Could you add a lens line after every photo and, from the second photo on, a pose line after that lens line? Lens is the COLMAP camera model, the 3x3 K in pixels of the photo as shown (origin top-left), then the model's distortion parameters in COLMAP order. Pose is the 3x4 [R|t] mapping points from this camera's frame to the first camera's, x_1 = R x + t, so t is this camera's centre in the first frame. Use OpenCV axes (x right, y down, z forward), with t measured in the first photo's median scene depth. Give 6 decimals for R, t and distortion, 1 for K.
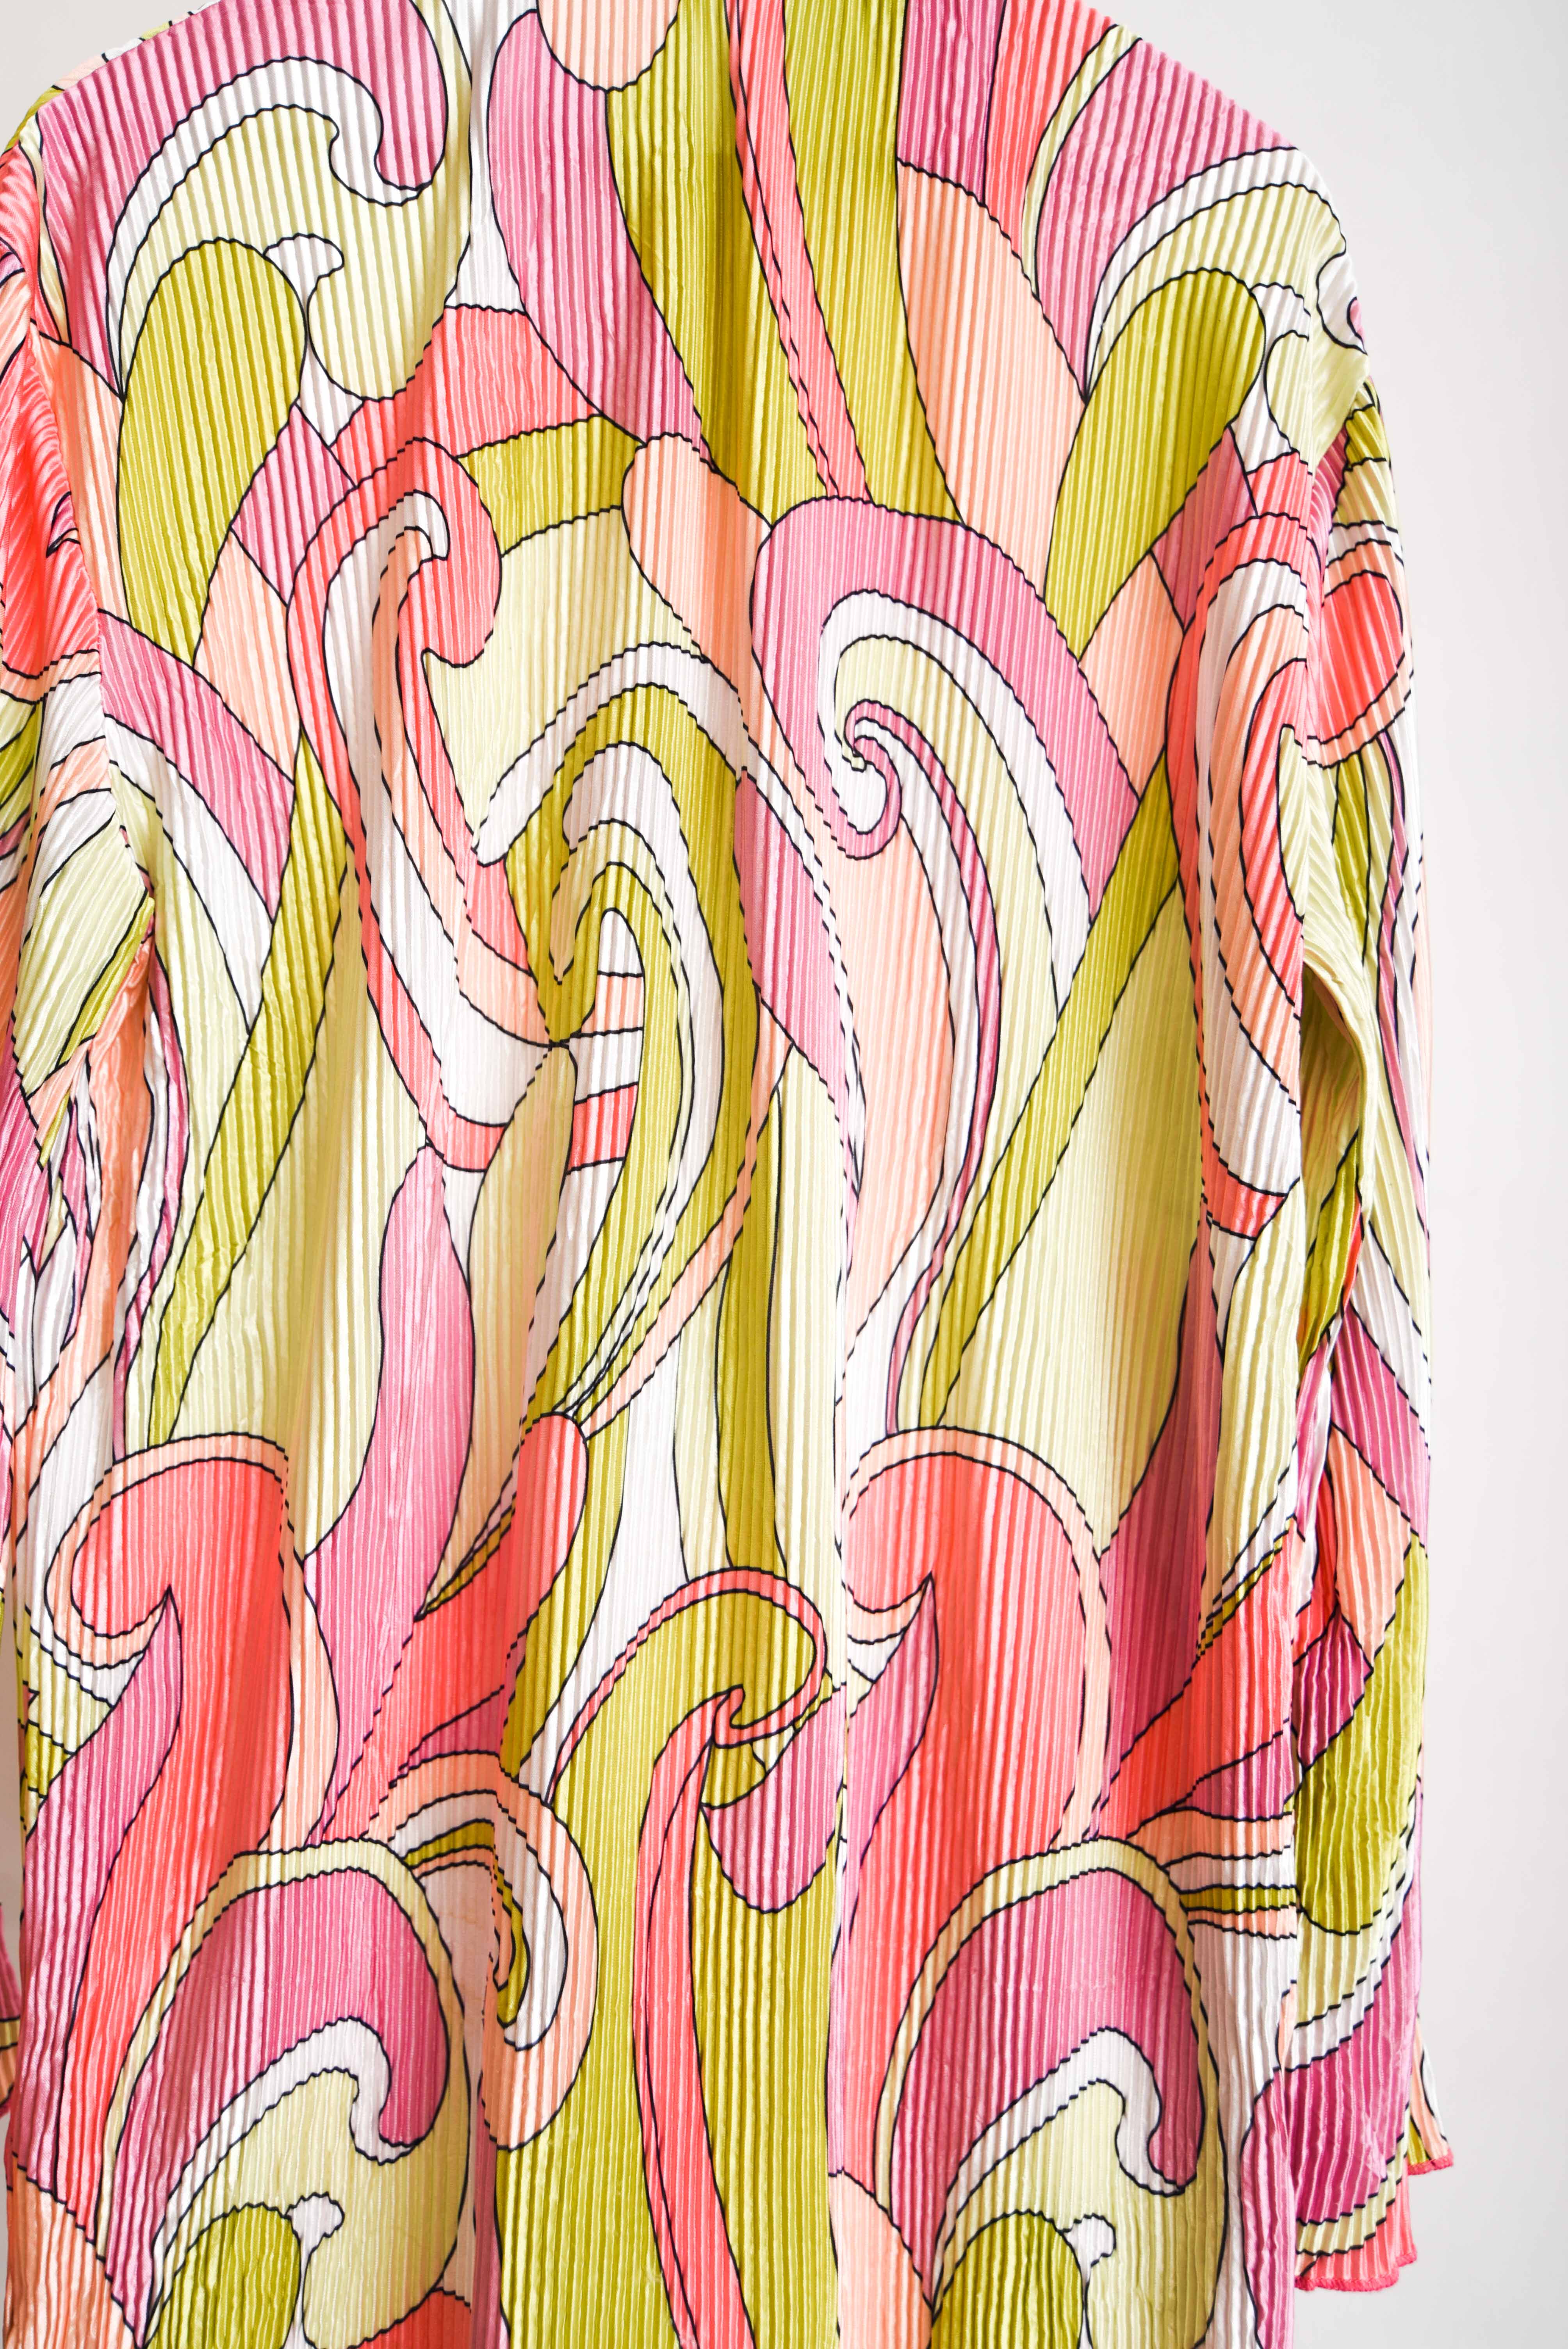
lens RADIAL K [[1672.7, 0, 761.3], [0, 1672.7, 1180.9], [0, 0, 1]] dist [-0.010244, 0.006206]
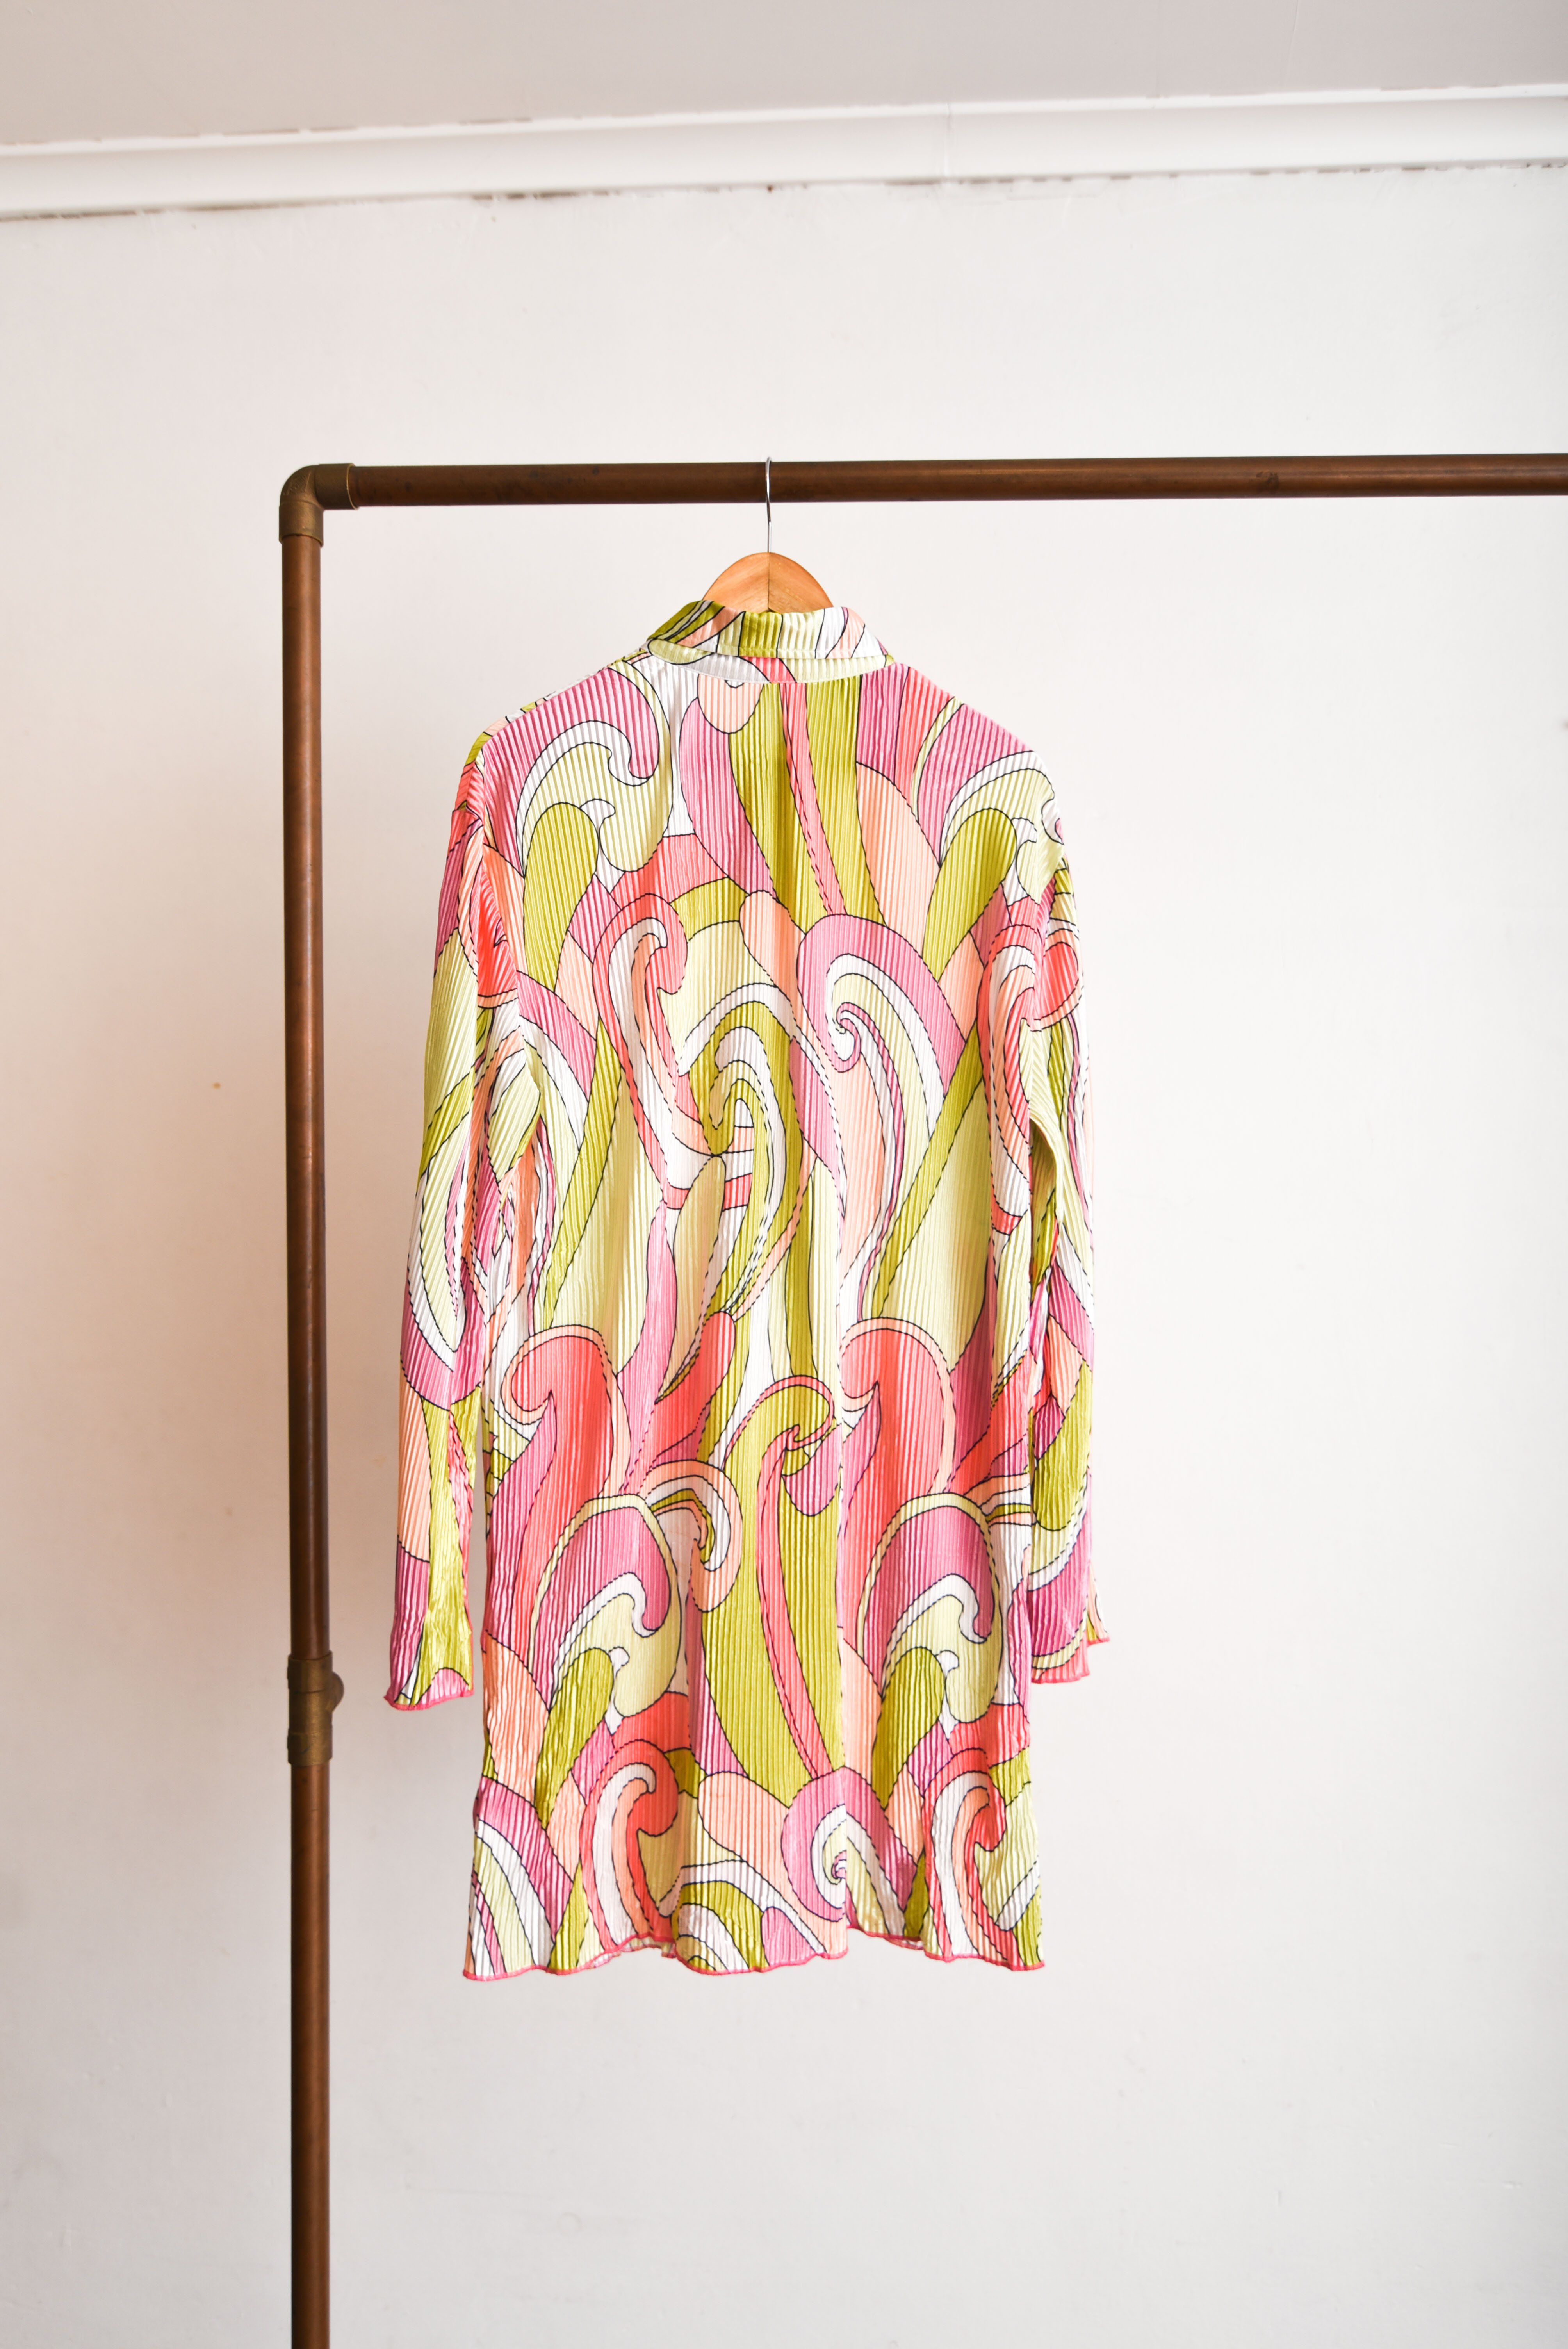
lens RADIAL K [[1672.7, 0, 798.2], [0, 1672.7, 1177.9], [0, 0, 1]] dist [-0.010244, 0.006206]
pose [[0.998423, -0.010704, 0.055106, -0.134109], [0.010183, 0.999901, 0.009718, -0.070978], [-0.055204, -0.009141, 0.998433, -1.320085]]
